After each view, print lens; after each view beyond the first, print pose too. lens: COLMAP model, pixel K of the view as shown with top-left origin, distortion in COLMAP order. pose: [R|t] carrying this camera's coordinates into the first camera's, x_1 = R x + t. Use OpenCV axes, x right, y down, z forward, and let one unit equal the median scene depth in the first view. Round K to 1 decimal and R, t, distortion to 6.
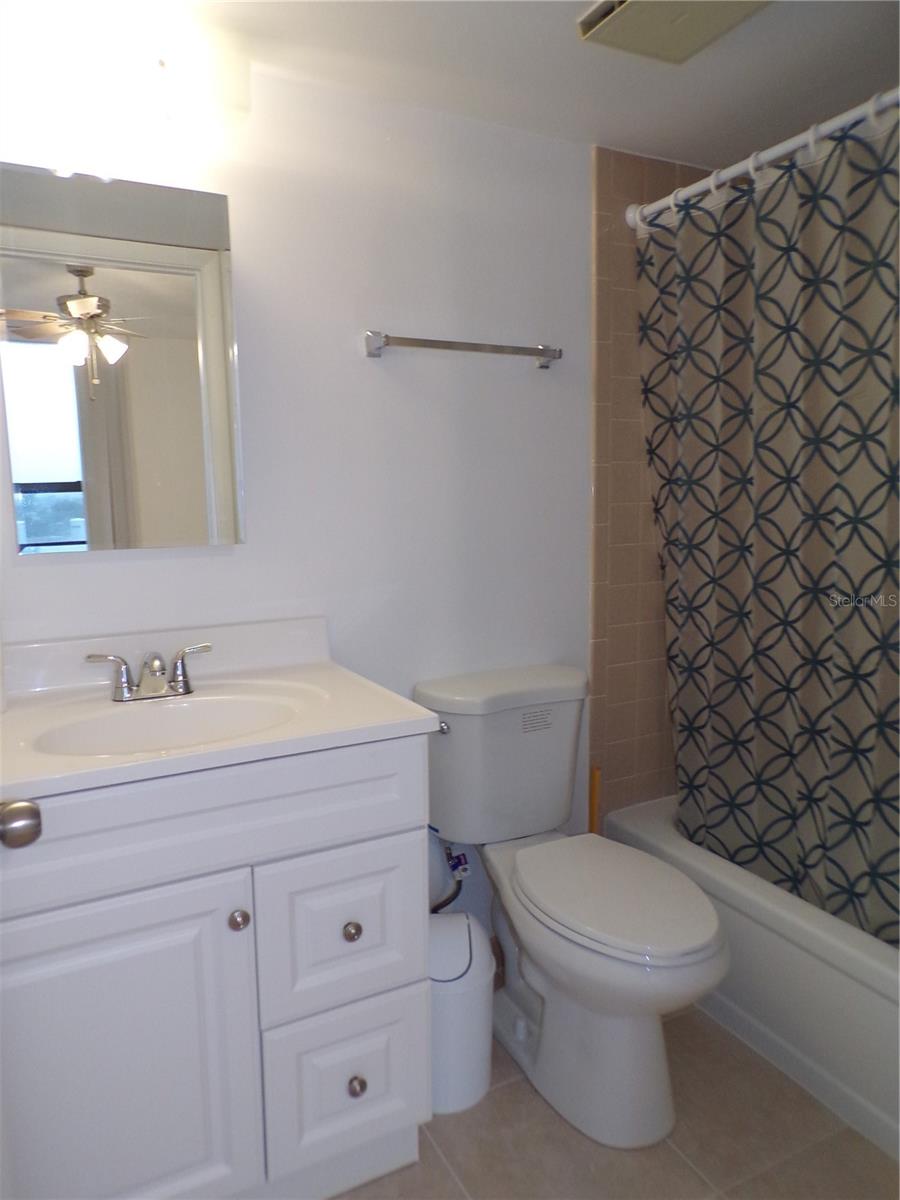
lens RADIAL K [[804.0, 0, 438.9], [0, 804.0, 600.5], [0, 0, 1]] dist [0.001670, 0.001743]
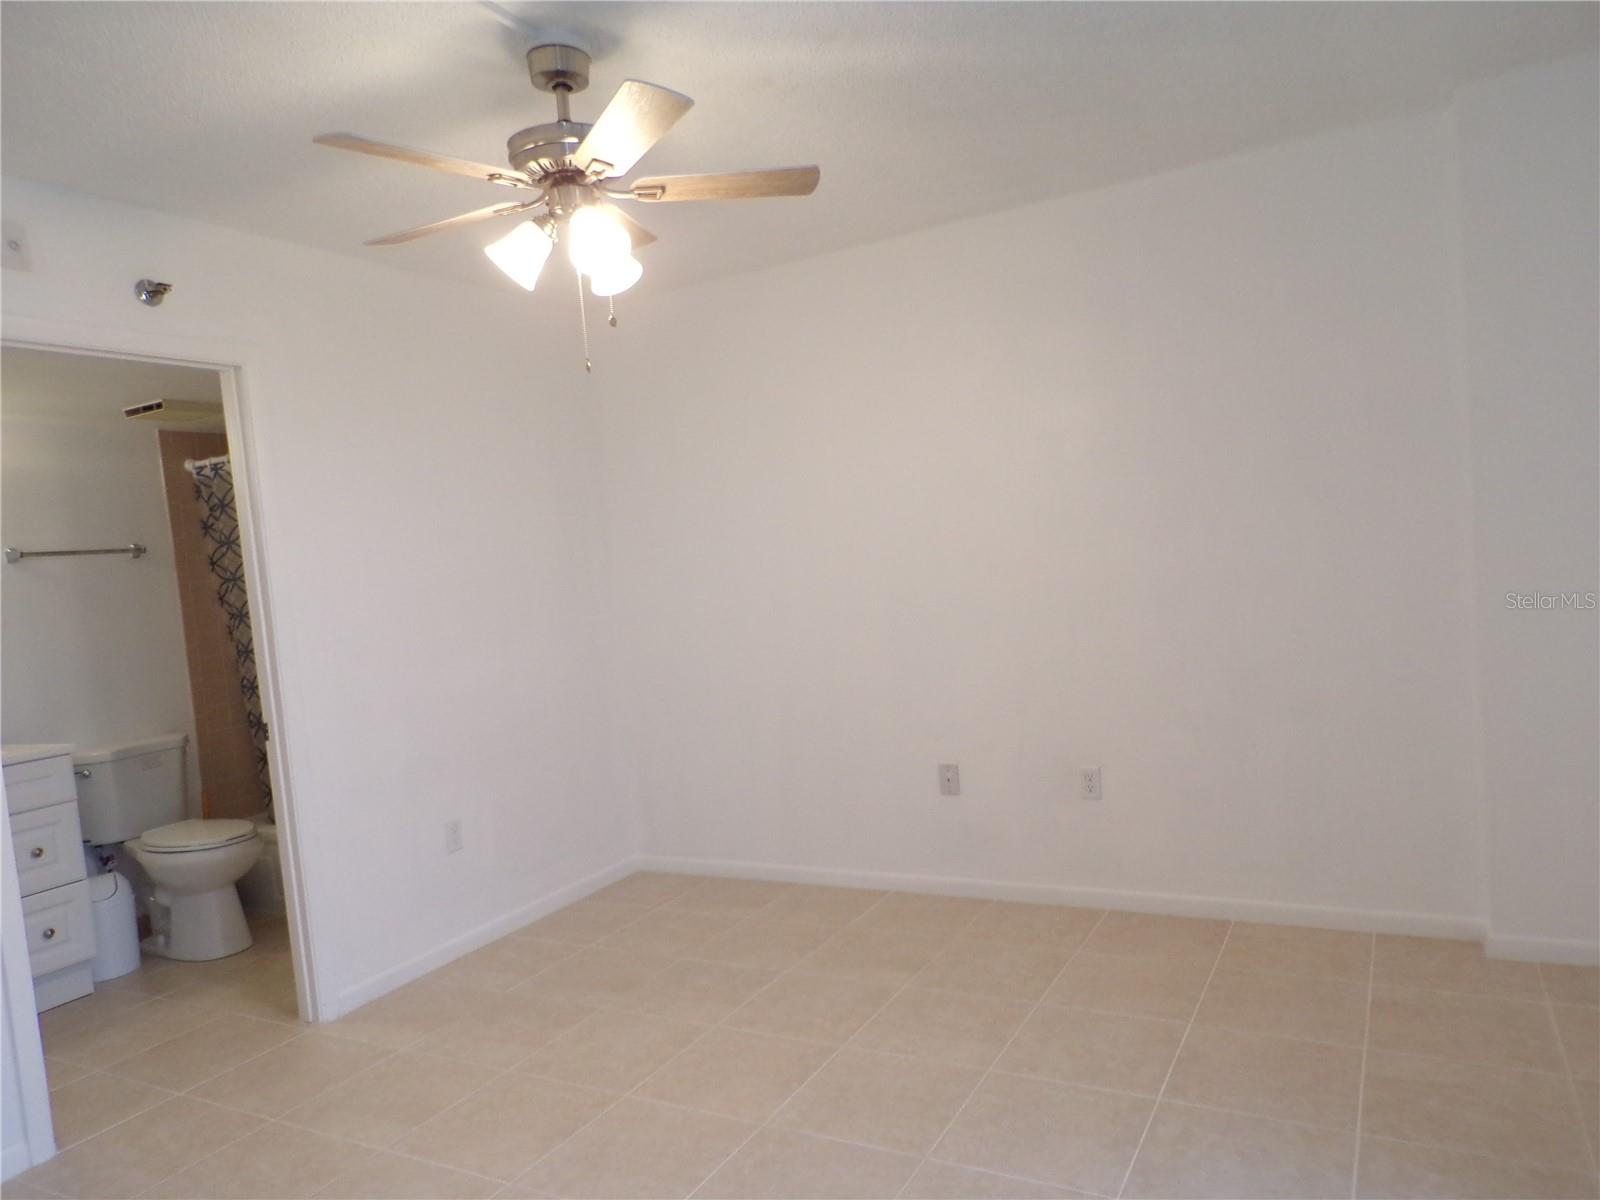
lens RADIAL K [[1072.0, 0, 803.4], [0, 1072.0, 621.0], [0, 0, 1]] dist [0.001670, 0.001743]
pose [[0.835463, -0.093080, 0.541606, 0.070678], [0.143597, 0.988287, -0.051661, 0.165699], [-0.530453, 0.120934, 0.839044, -1.669319]]
